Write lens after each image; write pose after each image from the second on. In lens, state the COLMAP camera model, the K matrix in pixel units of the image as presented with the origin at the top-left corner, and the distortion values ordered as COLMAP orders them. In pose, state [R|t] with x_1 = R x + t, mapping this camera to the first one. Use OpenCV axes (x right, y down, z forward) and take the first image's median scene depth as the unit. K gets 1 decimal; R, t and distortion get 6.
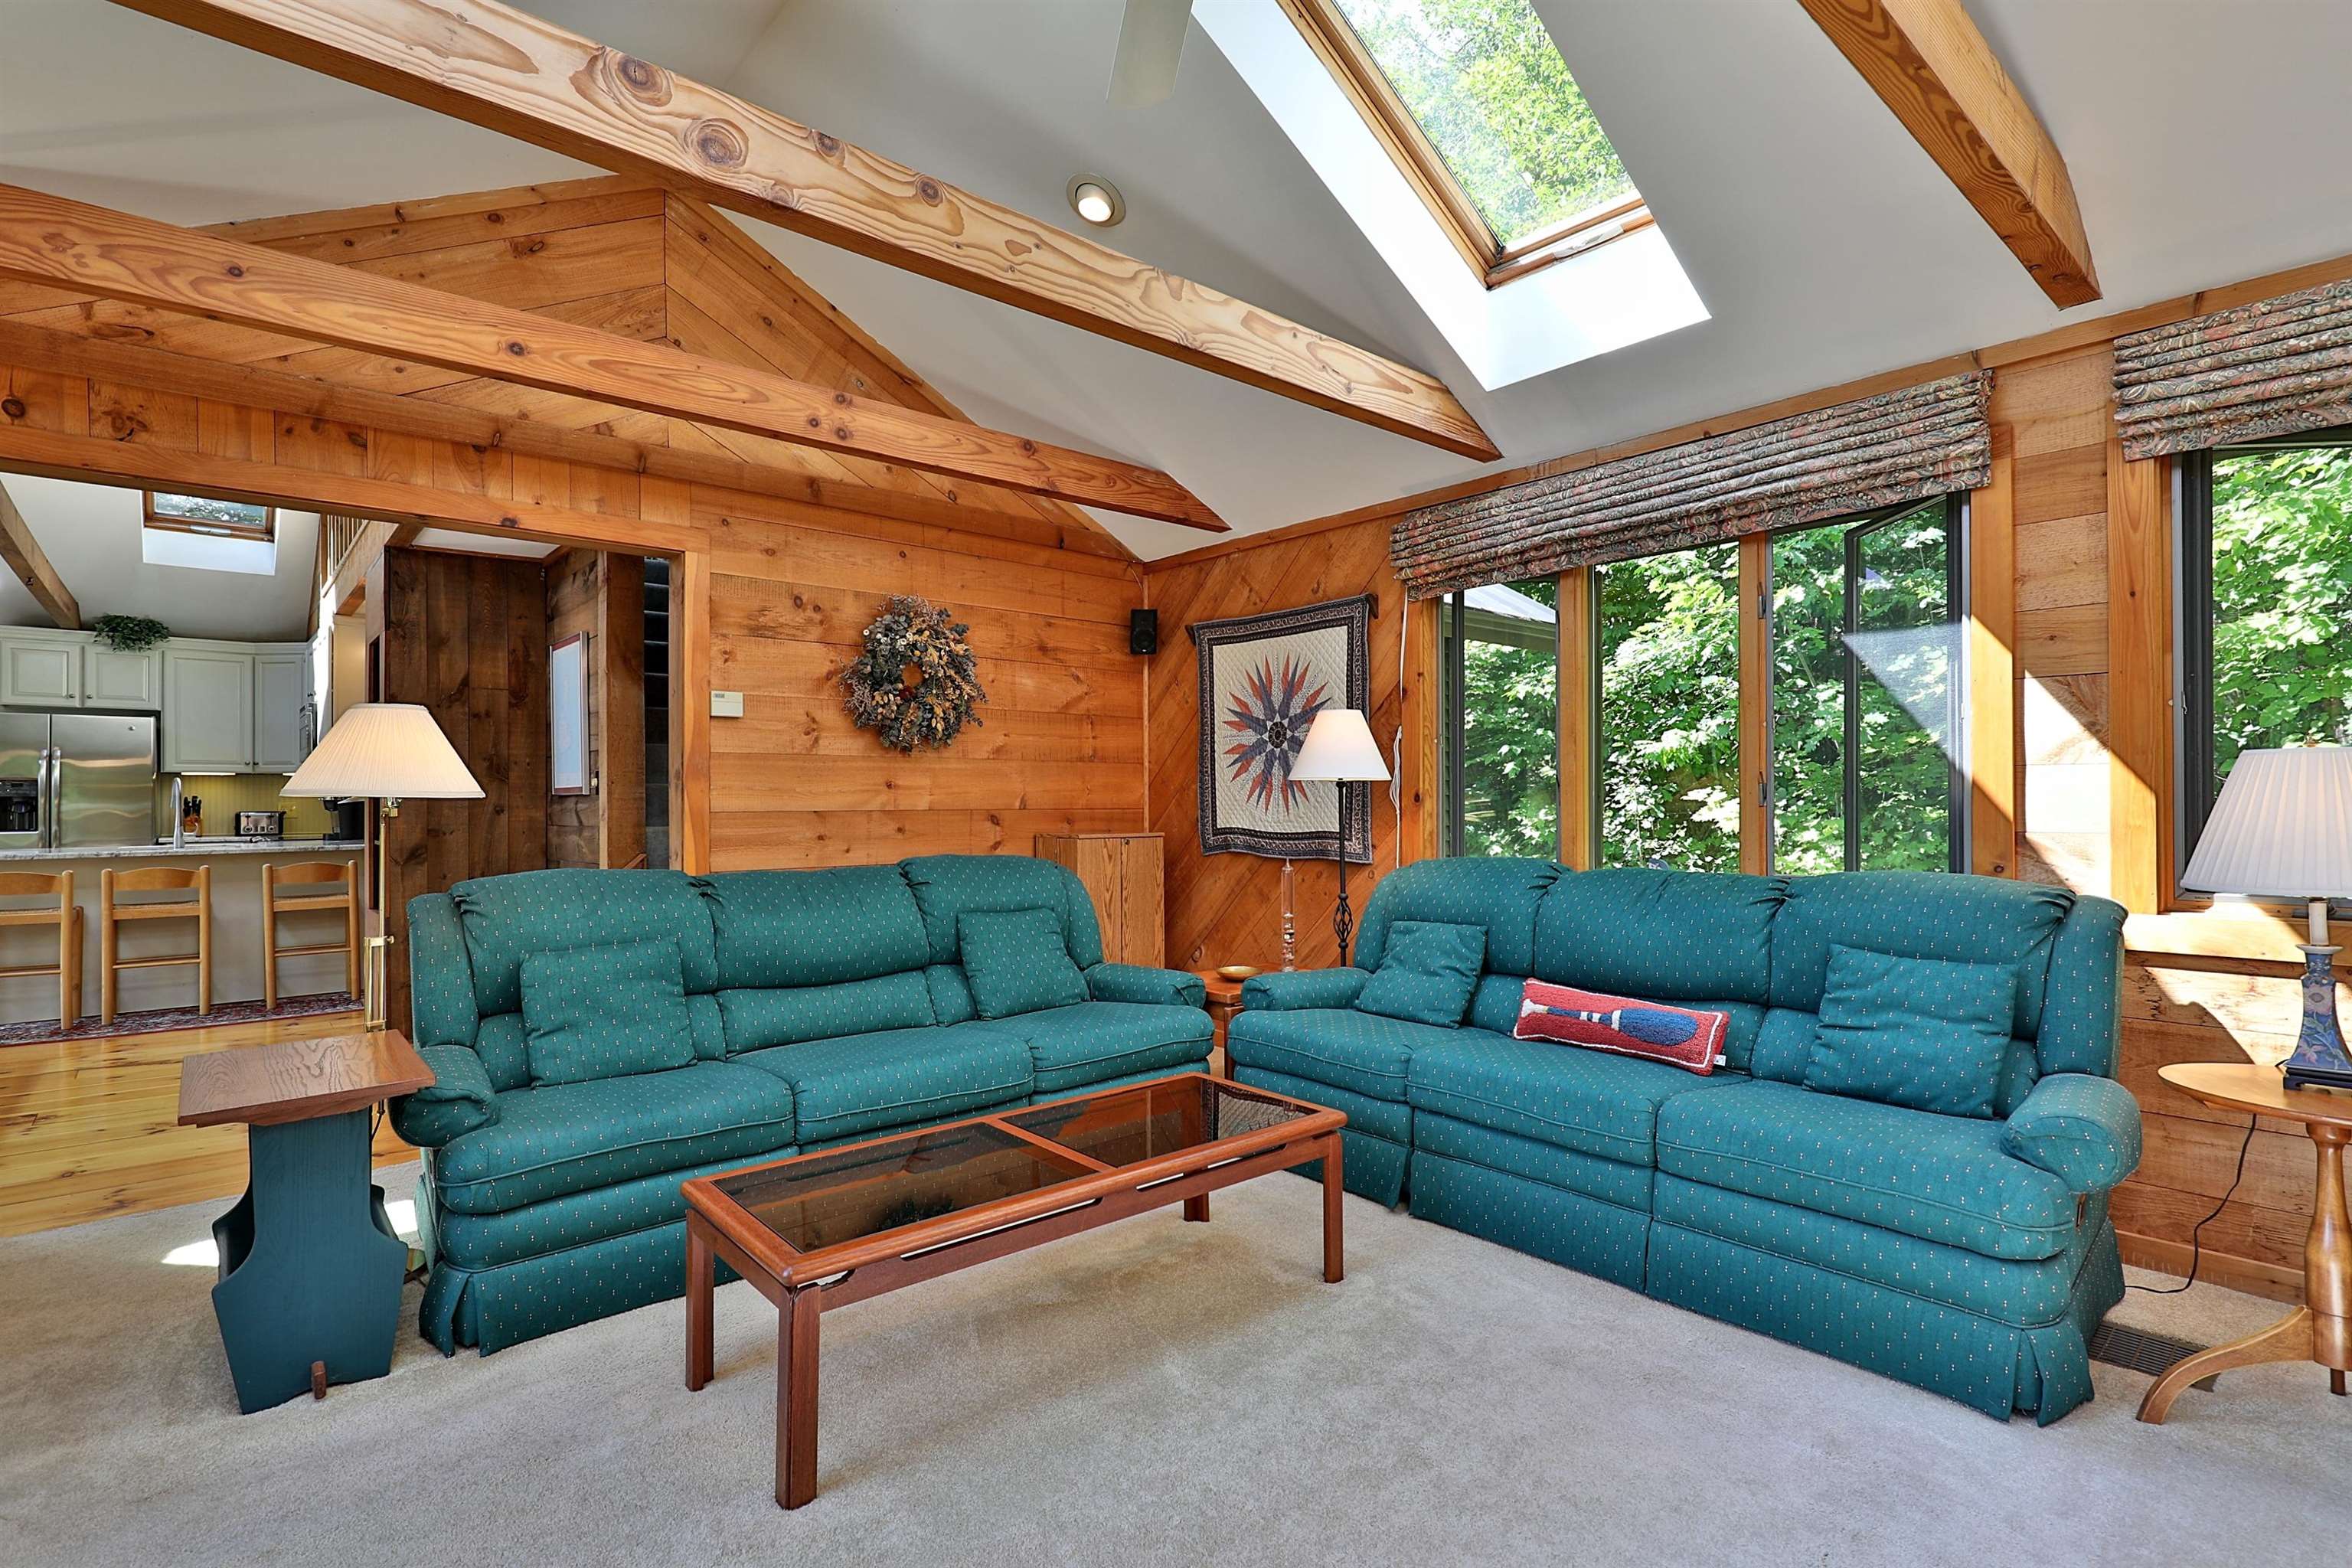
lens RADIAL K [[1123.3, 0, 1180.5], [0, 1123.3, 797.0], [0, 0, 1]] dist [-0.001799, -0.001102]
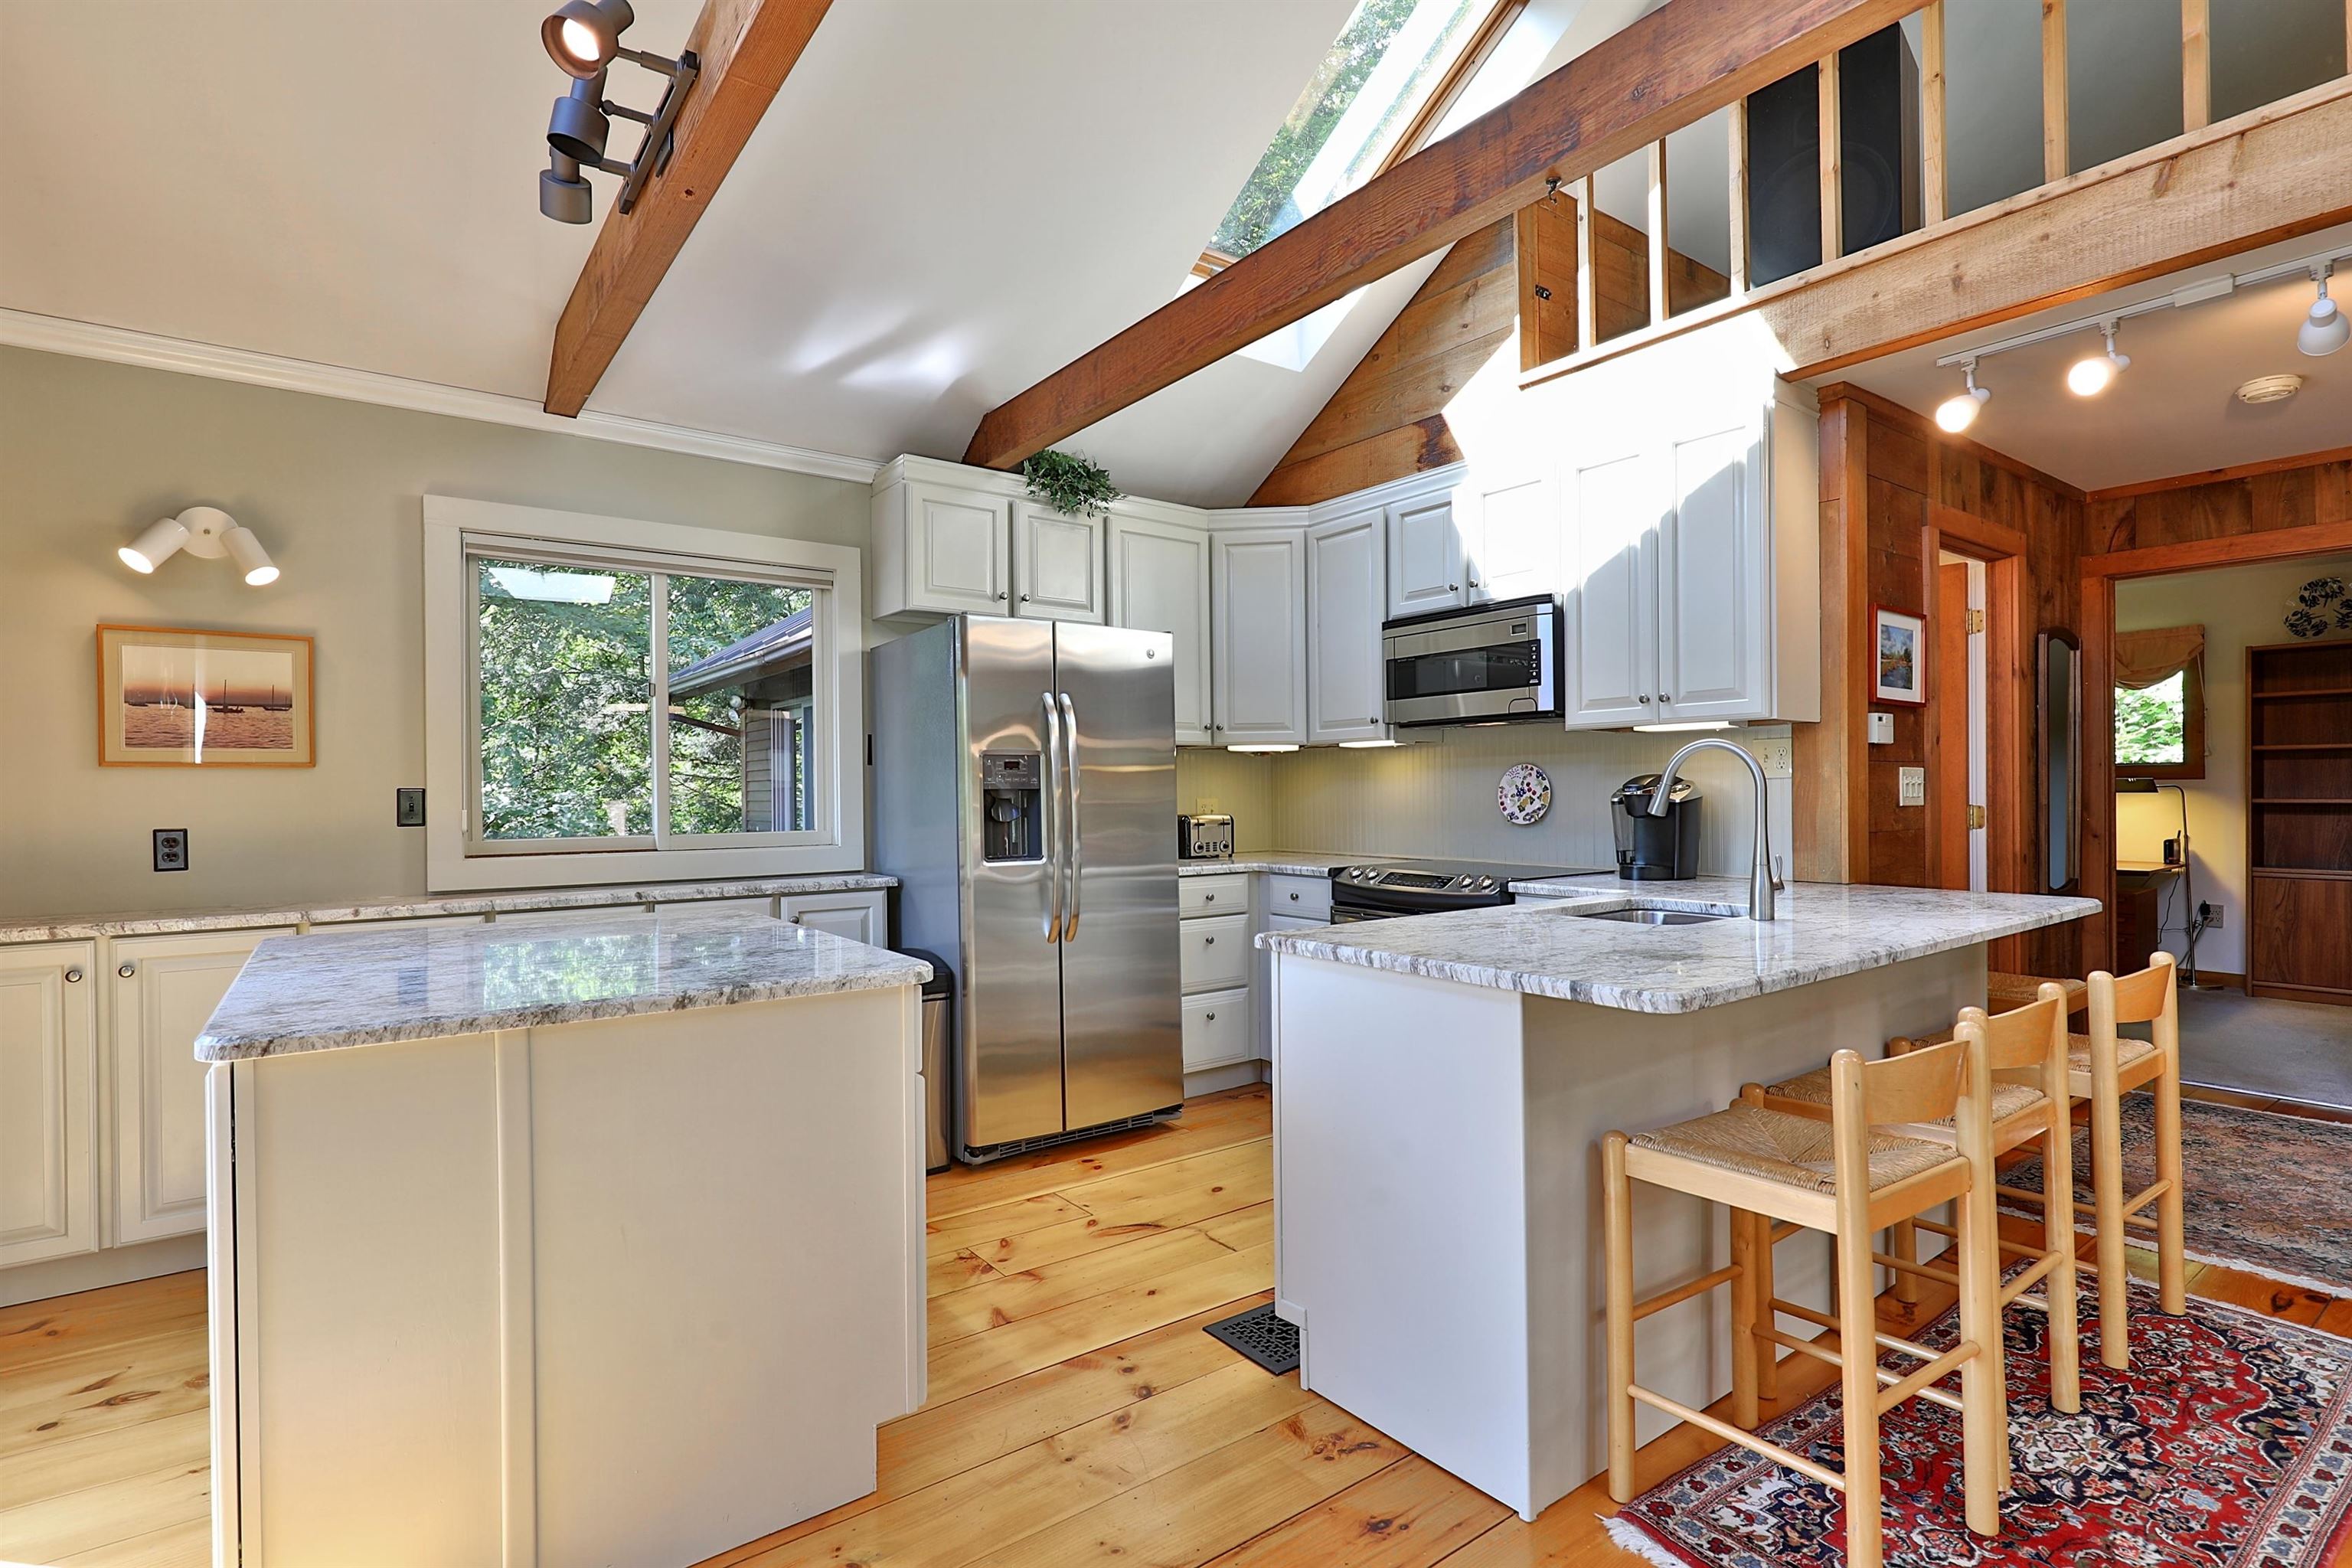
lens RADIAL K [[1123.3, 0, 1180.5], [0, 1123.3, 797.0], [0, 0, 1]] dist [-0.001799, -0.001102]
pose [[0.996522, -0.006001, -0.083111, -1.611925], [0.006979, 0.999910, 0.011478, -0.004906], [0.083034, -0.012018, 0.996474, 0.908487]]
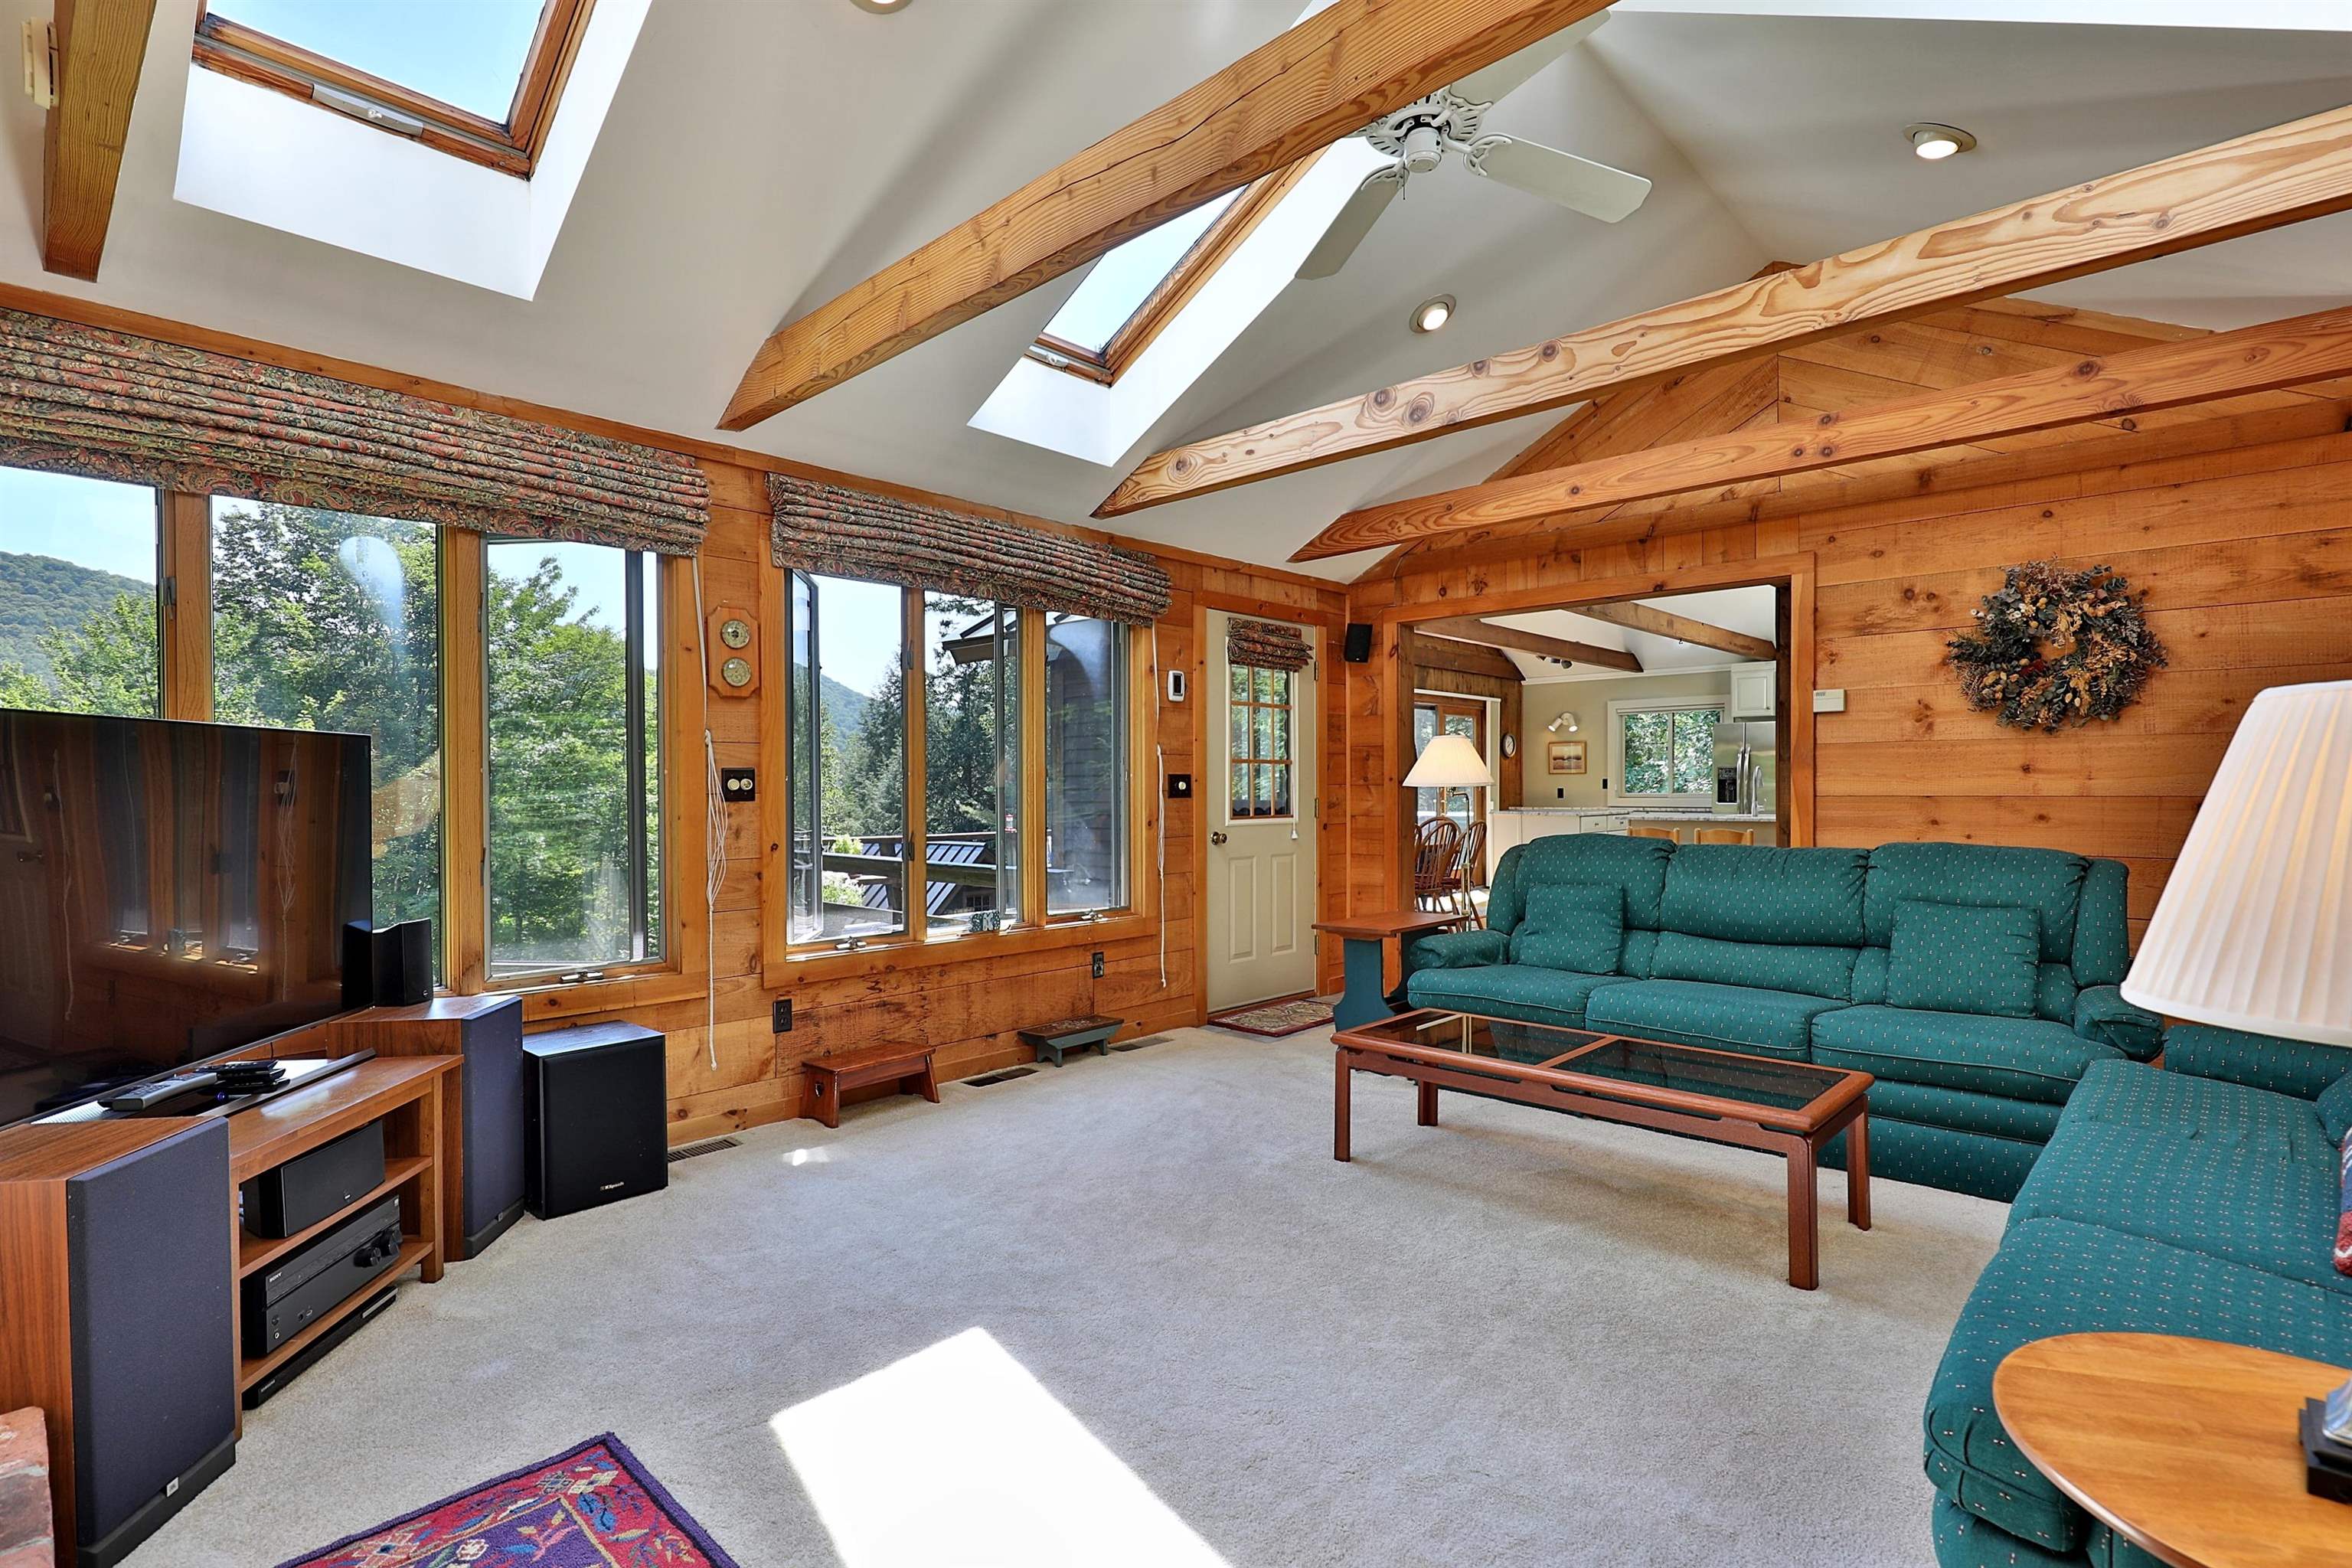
lens RADIAL K [[1123.3, 0, 1180.5], [0, 1123.3, 797.0], [0, 0, 1]] dist [-0.001799, -0.001102]
pose [[0.092083, 0.012204, -0.995677, 0.658806], [0.008069, 0.999883, 0.013002, -0.005586], [0.995719, -0.009231, 0.091974, 0.241429]]
